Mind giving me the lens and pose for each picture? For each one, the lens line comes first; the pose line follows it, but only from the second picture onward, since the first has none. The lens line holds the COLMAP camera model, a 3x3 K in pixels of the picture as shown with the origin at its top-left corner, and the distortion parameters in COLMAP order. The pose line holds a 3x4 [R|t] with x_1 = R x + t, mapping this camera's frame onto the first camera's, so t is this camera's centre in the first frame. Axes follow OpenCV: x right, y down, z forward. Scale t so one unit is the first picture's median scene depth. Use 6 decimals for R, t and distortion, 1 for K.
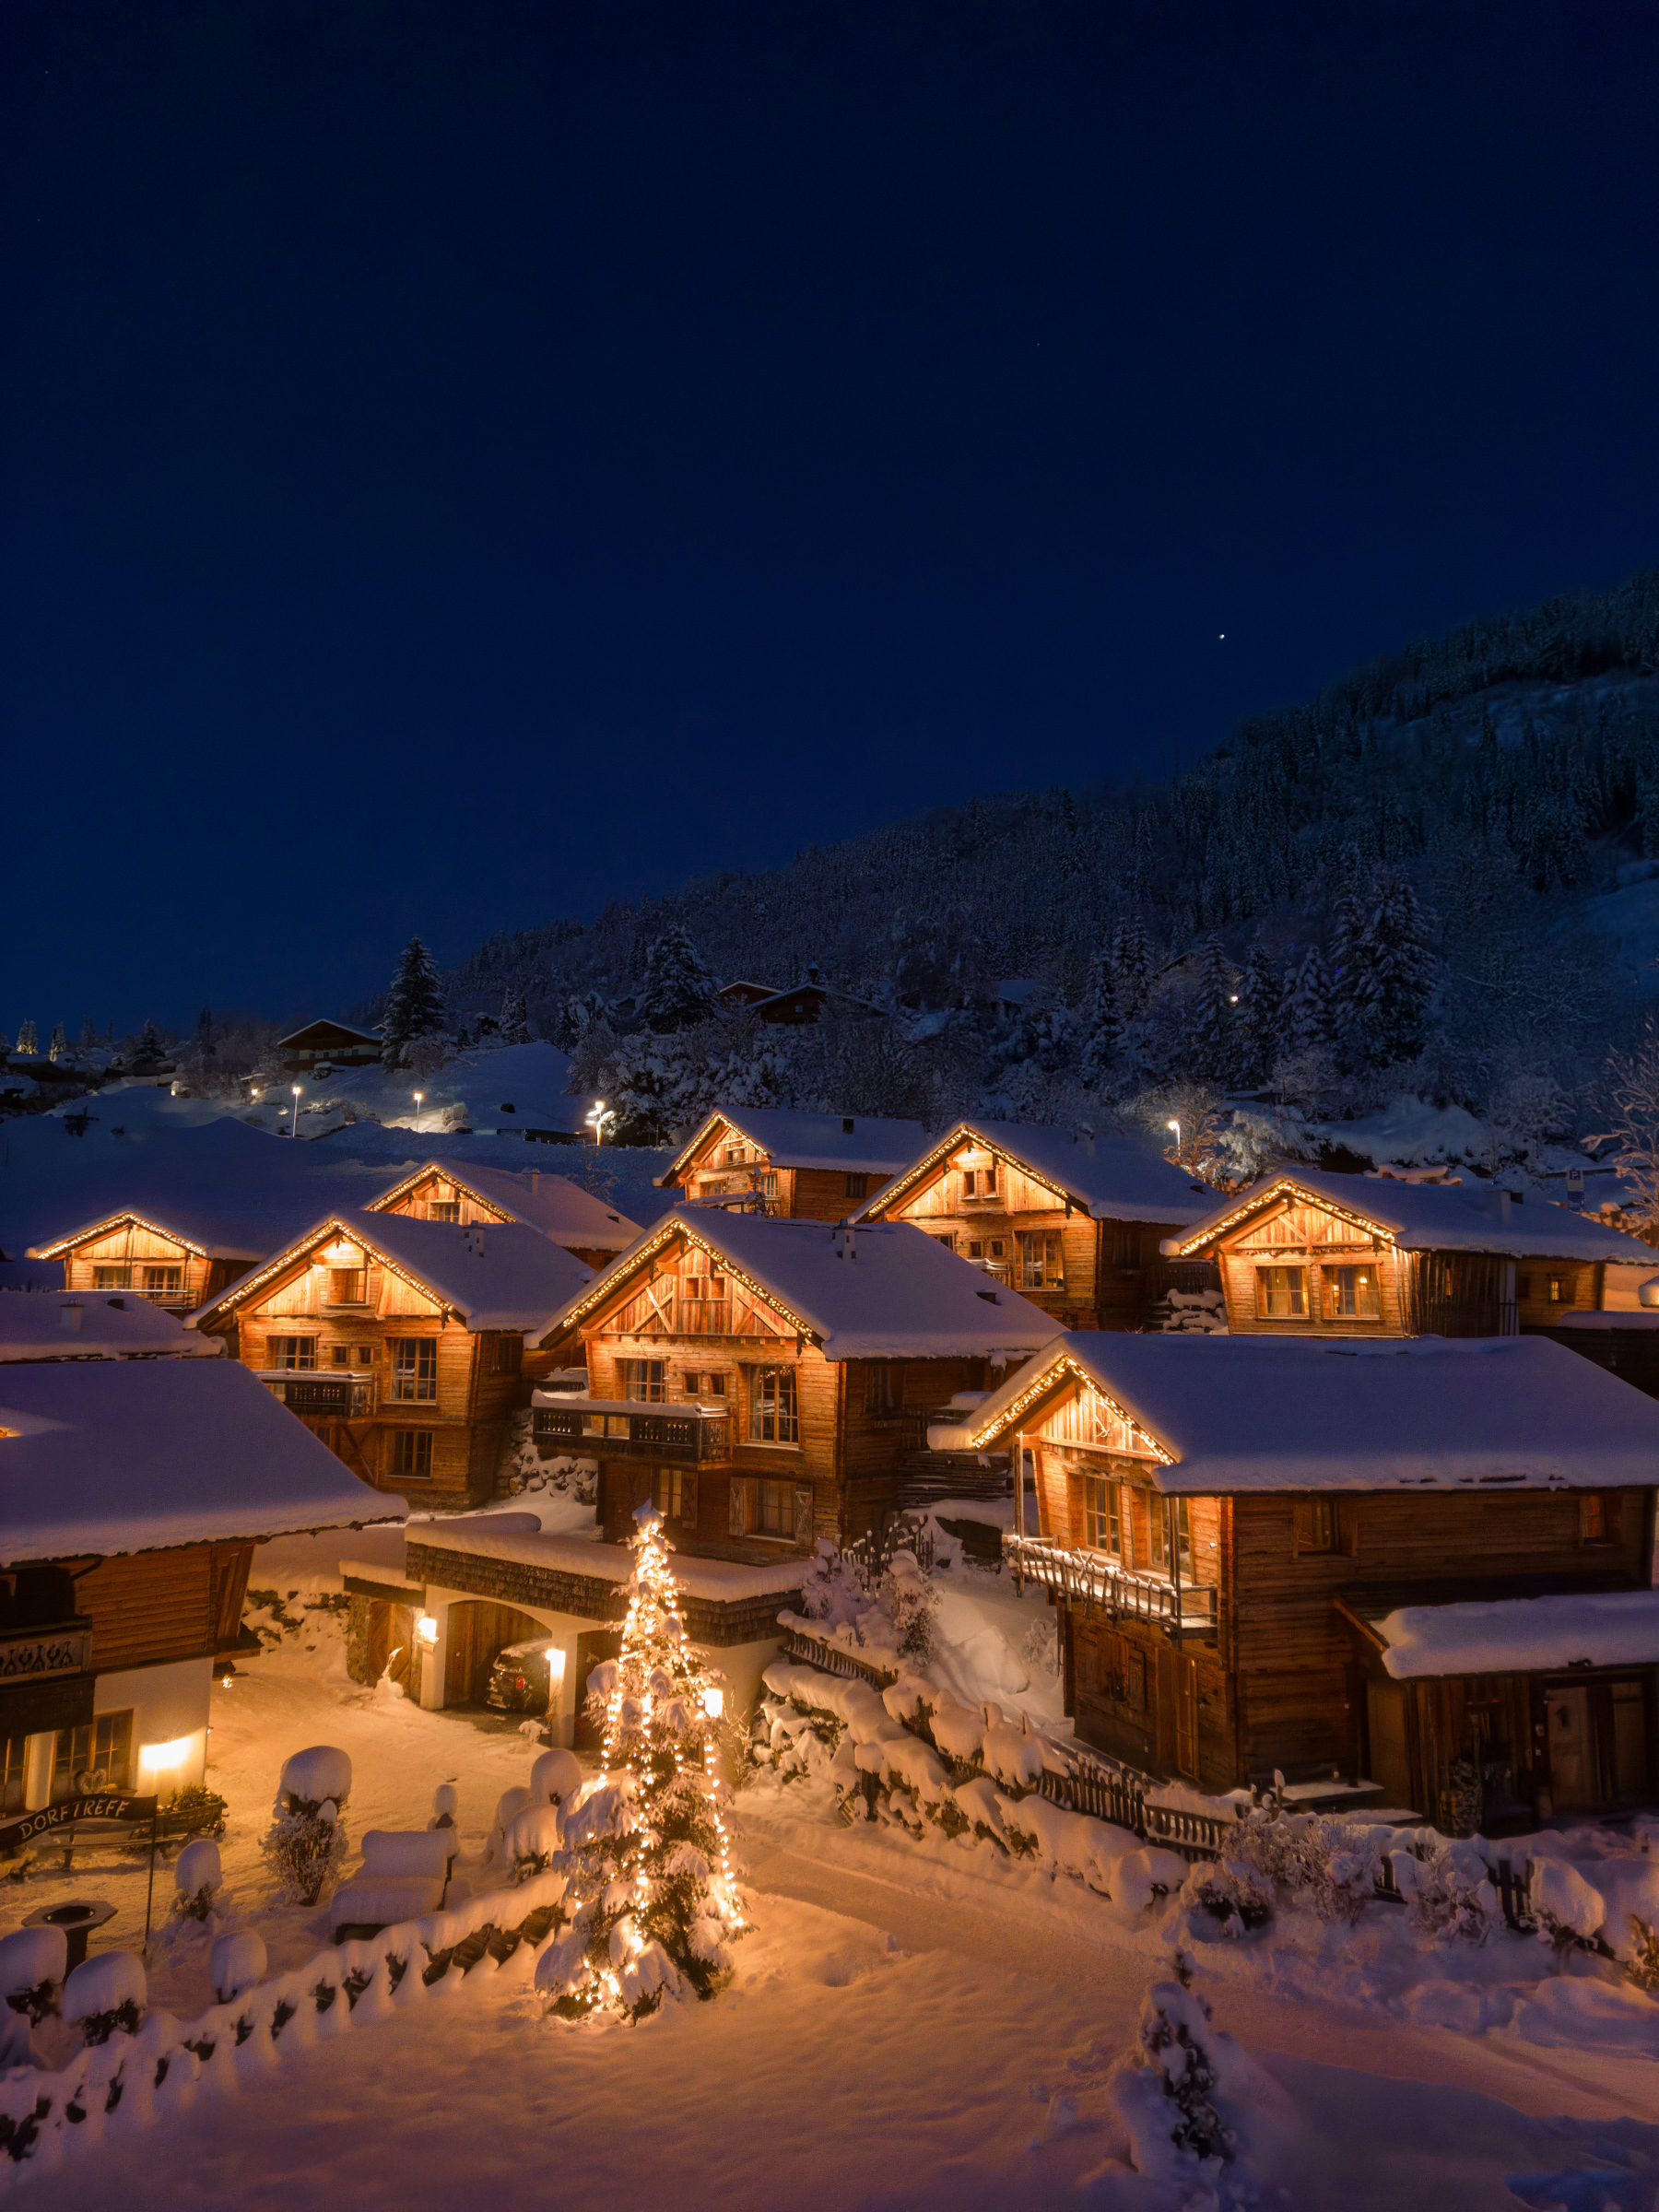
lens RADIAL K [[1611.6, 0, 829.5], [0, 1611.6, 1106.0], [0, 0, 1]] dist [-0.001917, 0.033682]
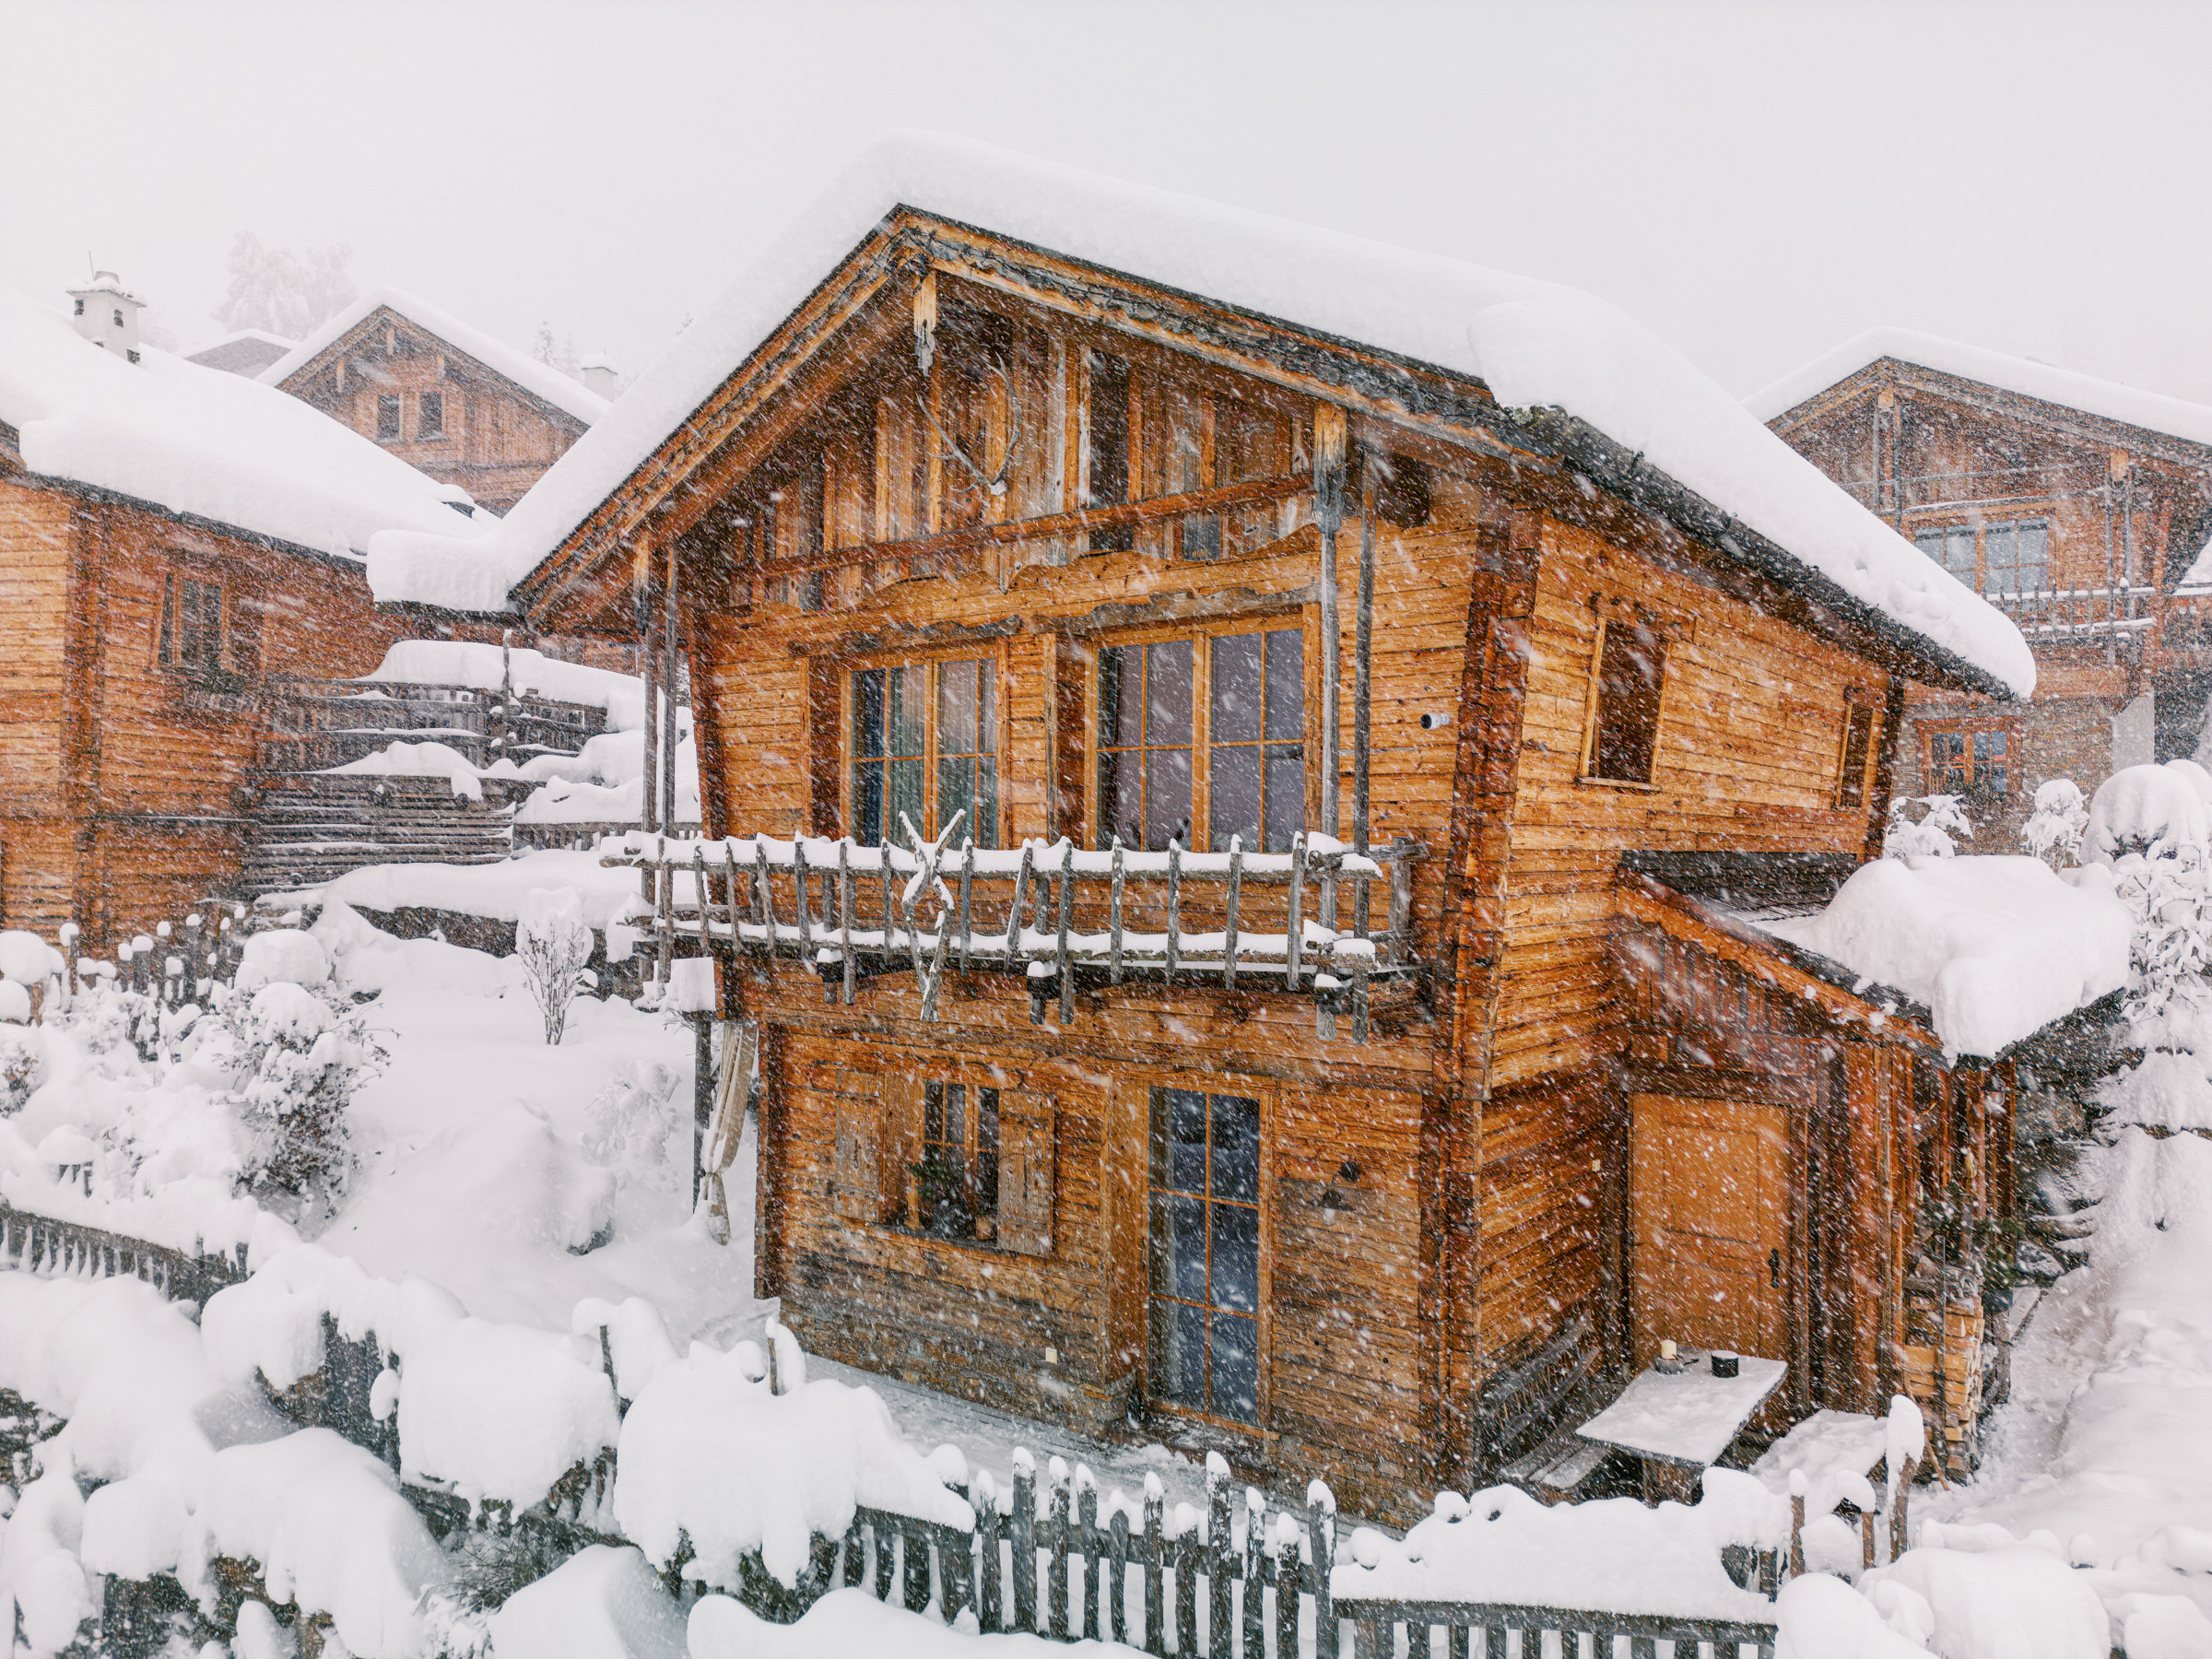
lens RADIAL K [[1611.6, 0, 1106.0], [0, 1611.6, 829.5], [0, 0, 1]] dist [-0.001917, 0.033682]
pose [[0.863428, 0.002557, 0.504465, 0.027013], [-0.057149, 0.994045, 0.092777, 0.232822], [-0.501224, -0.108936, 0.858433, 0.655599]]
